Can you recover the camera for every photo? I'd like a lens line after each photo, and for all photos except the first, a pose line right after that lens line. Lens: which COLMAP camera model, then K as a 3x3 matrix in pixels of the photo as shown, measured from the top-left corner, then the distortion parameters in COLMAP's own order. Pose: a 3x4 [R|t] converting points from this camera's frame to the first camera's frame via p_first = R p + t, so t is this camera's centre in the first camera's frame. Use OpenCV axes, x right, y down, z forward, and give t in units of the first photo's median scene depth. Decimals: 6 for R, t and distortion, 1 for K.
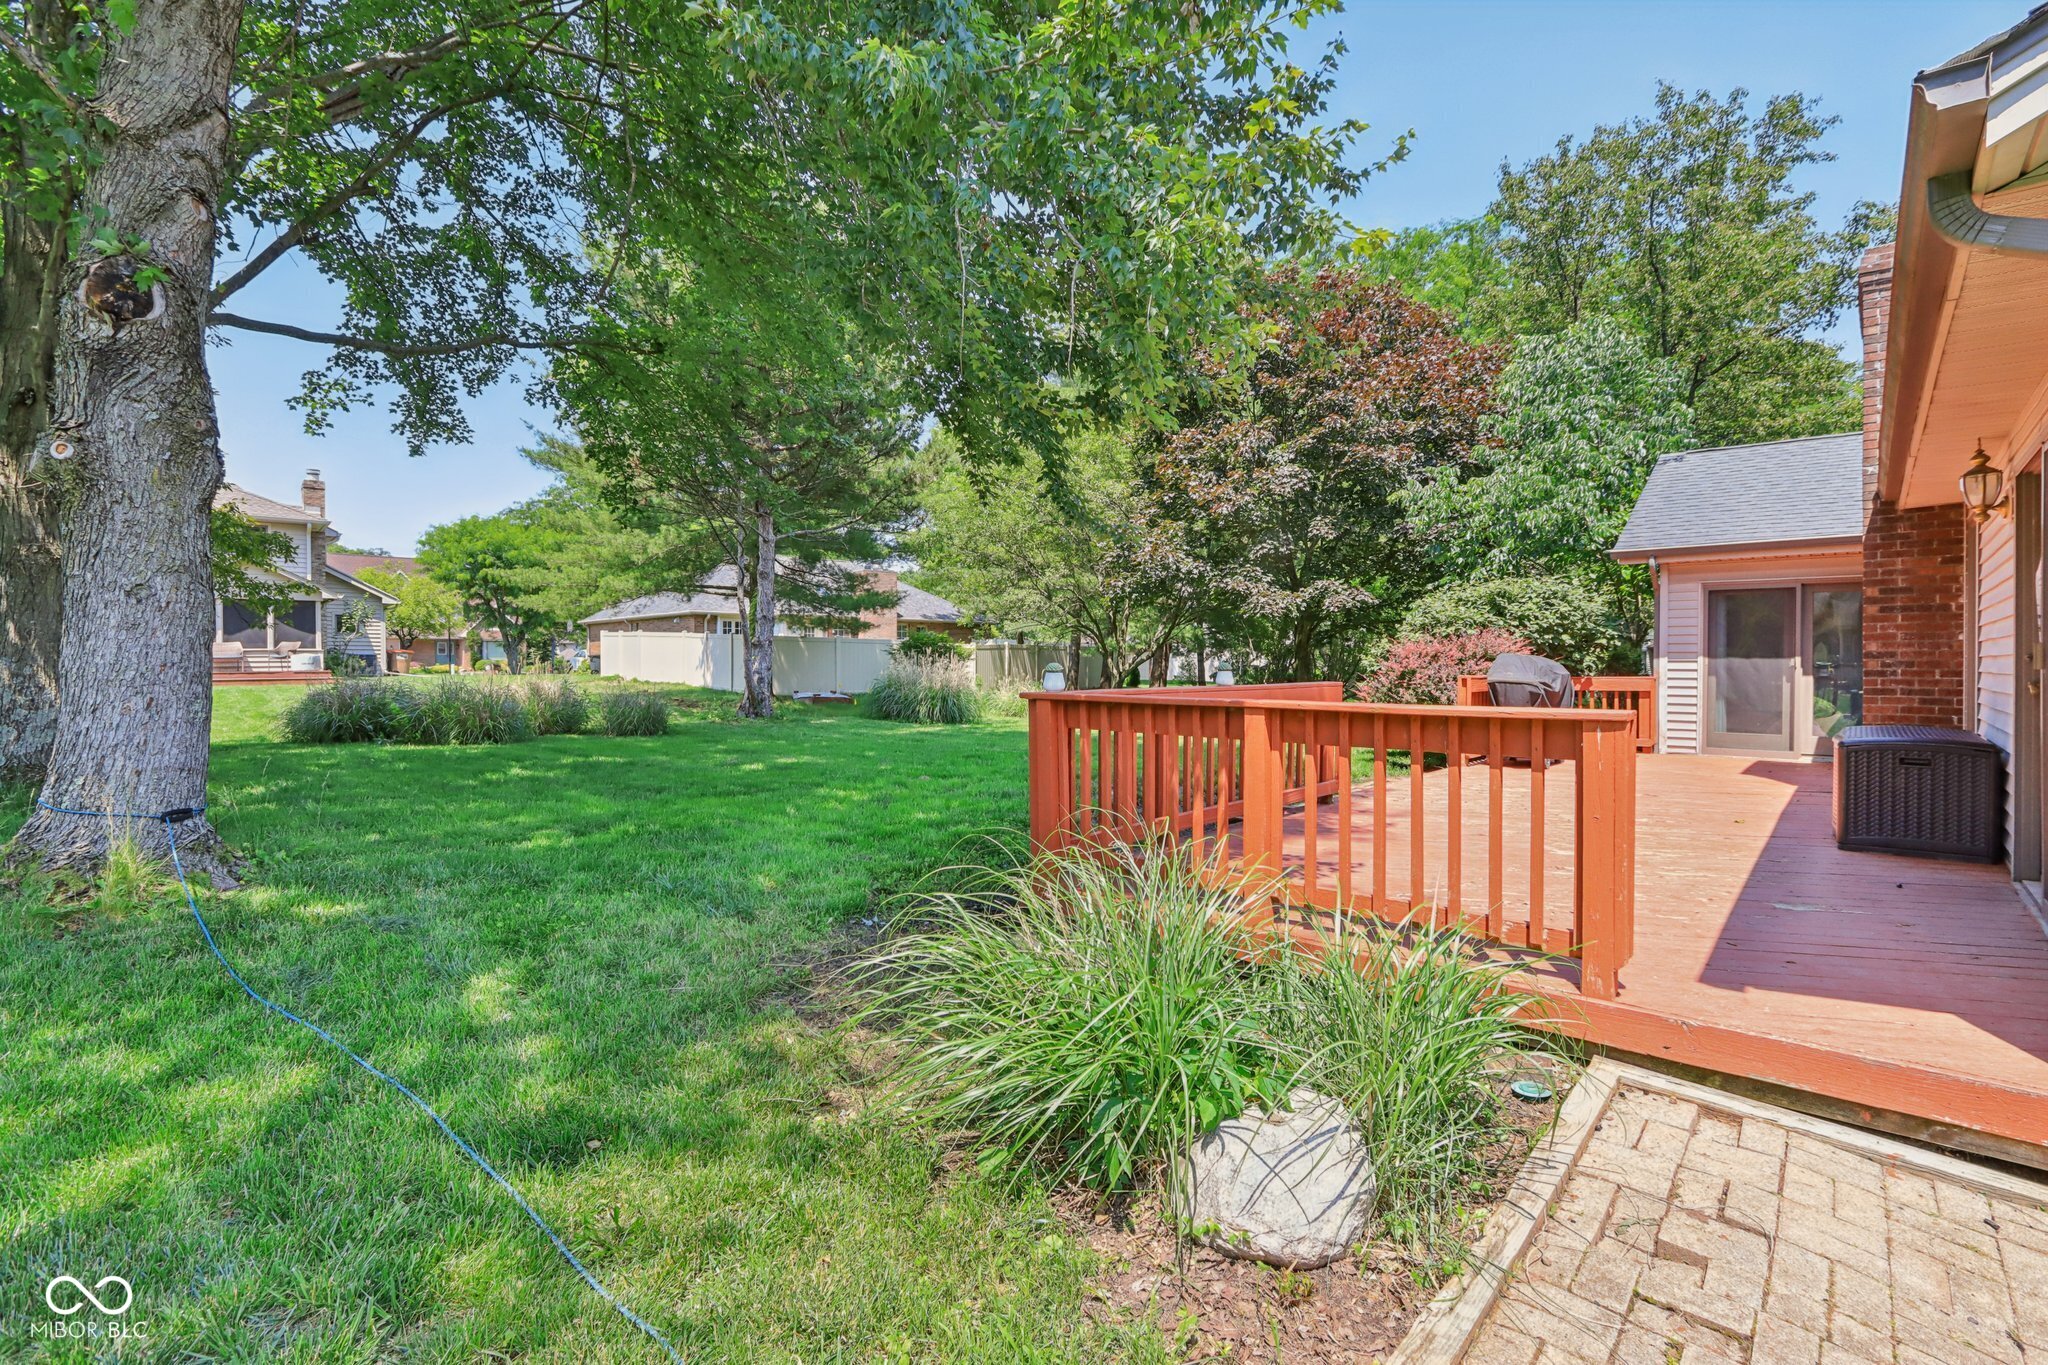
lens RADIAL K [[967.9, 0, 1024.3], [0, 967.9, 666.2], [0, 0, 1]] dist [-0.001817, 0.000180]
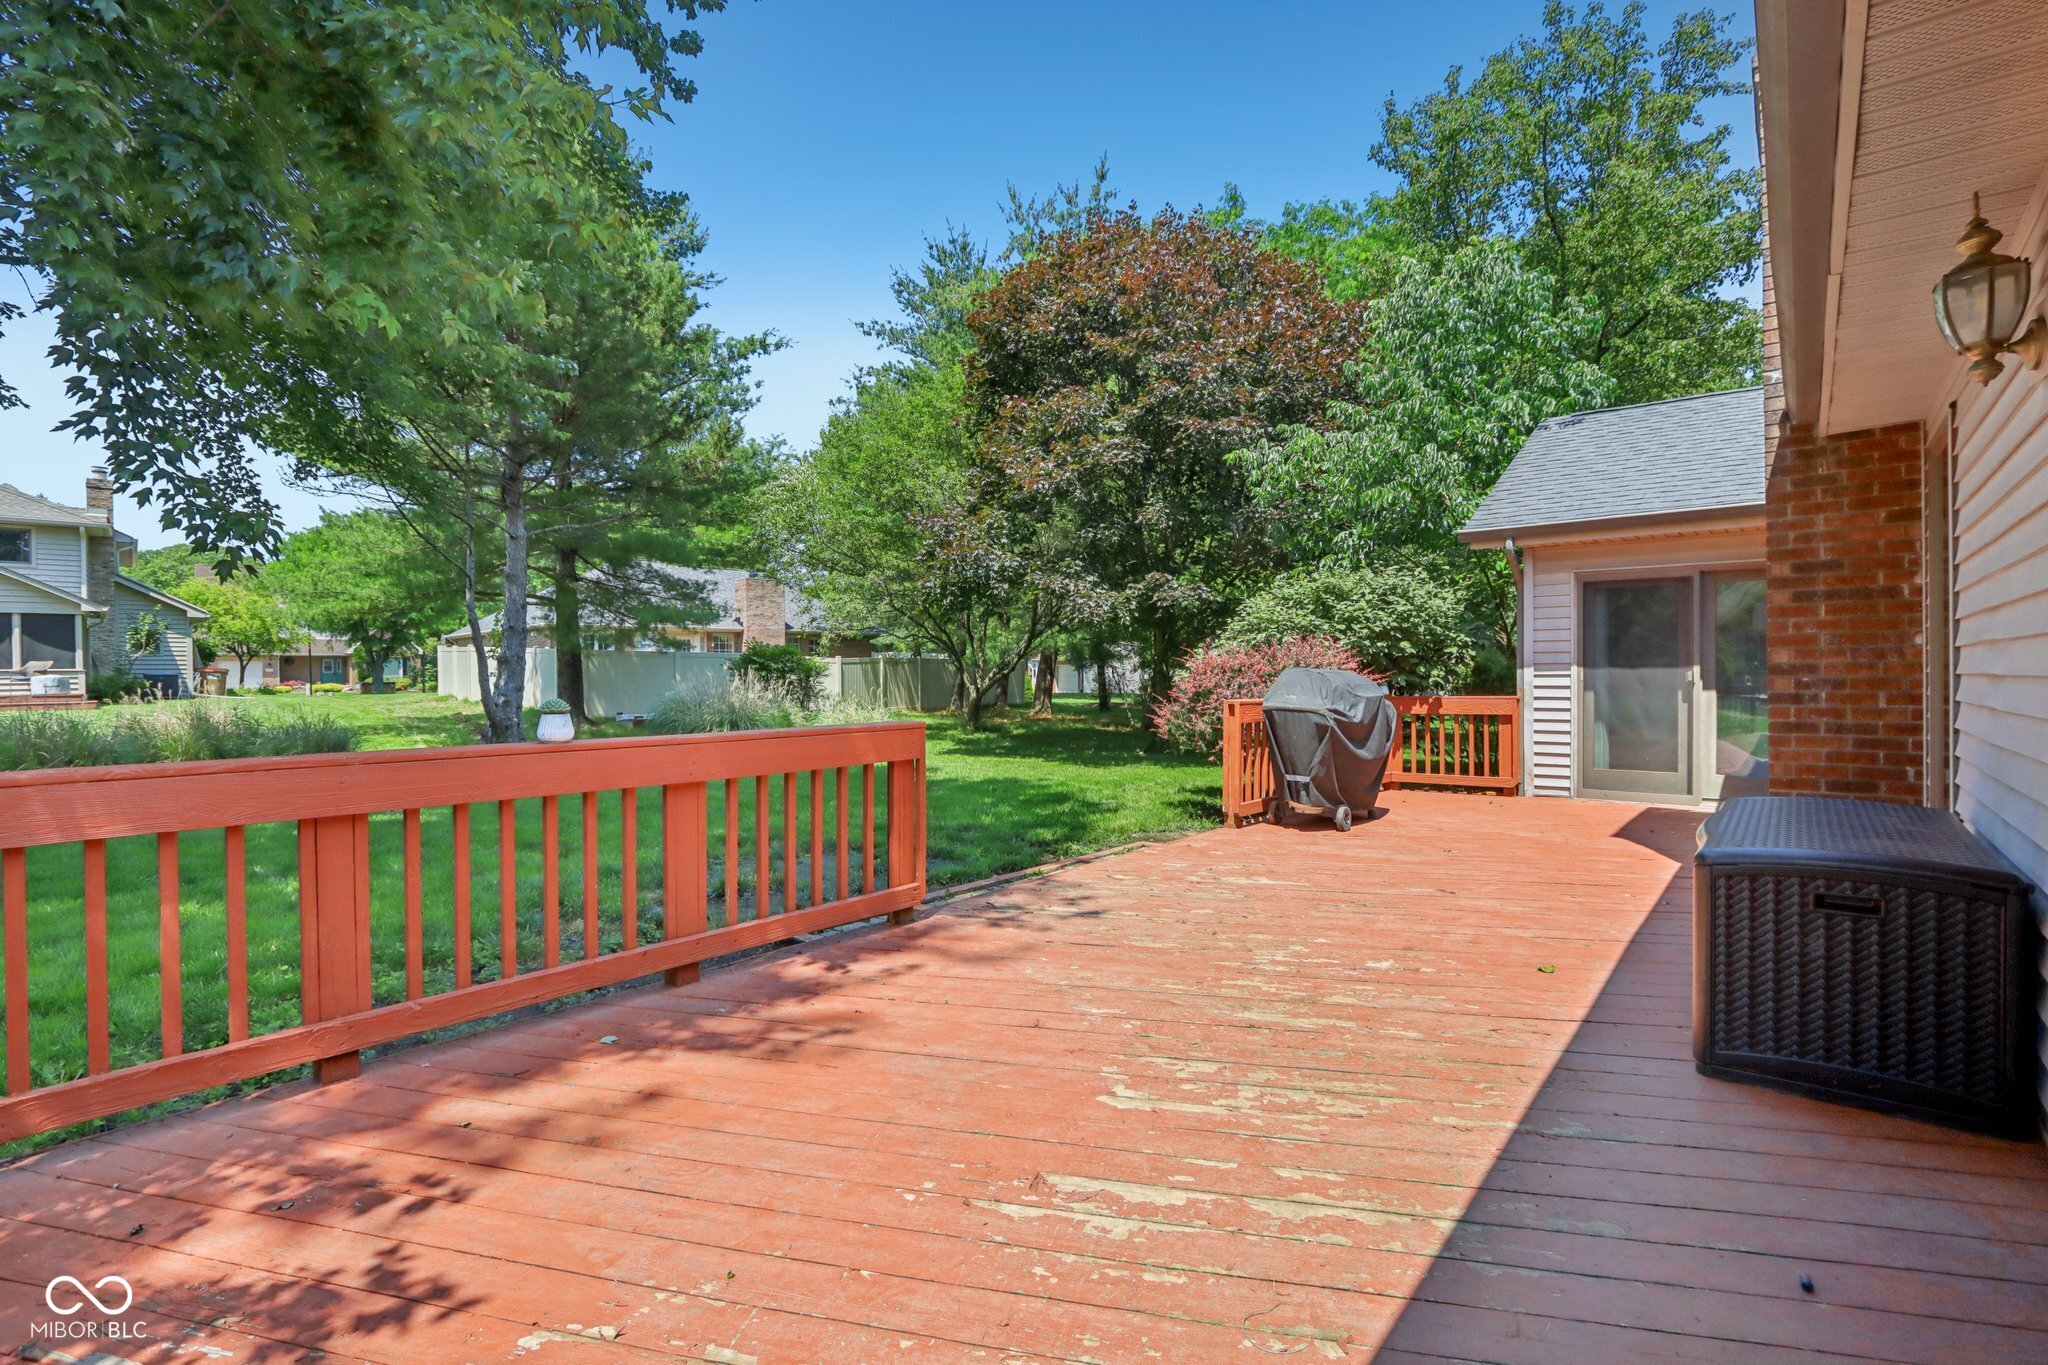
lens RADIAL K [[960.1, 0, 1023.8], [0, 960.1, 672.1], [0, 0, 1]] dist [-0.002382, 0.000018]
pose [[0.999417, -0.008069, 0.033161, 0.231783], [0.008262, 0.999950, -0.005683, -0.006654], [-0.033114, 0.005954, 0.999434, 0.250140]]
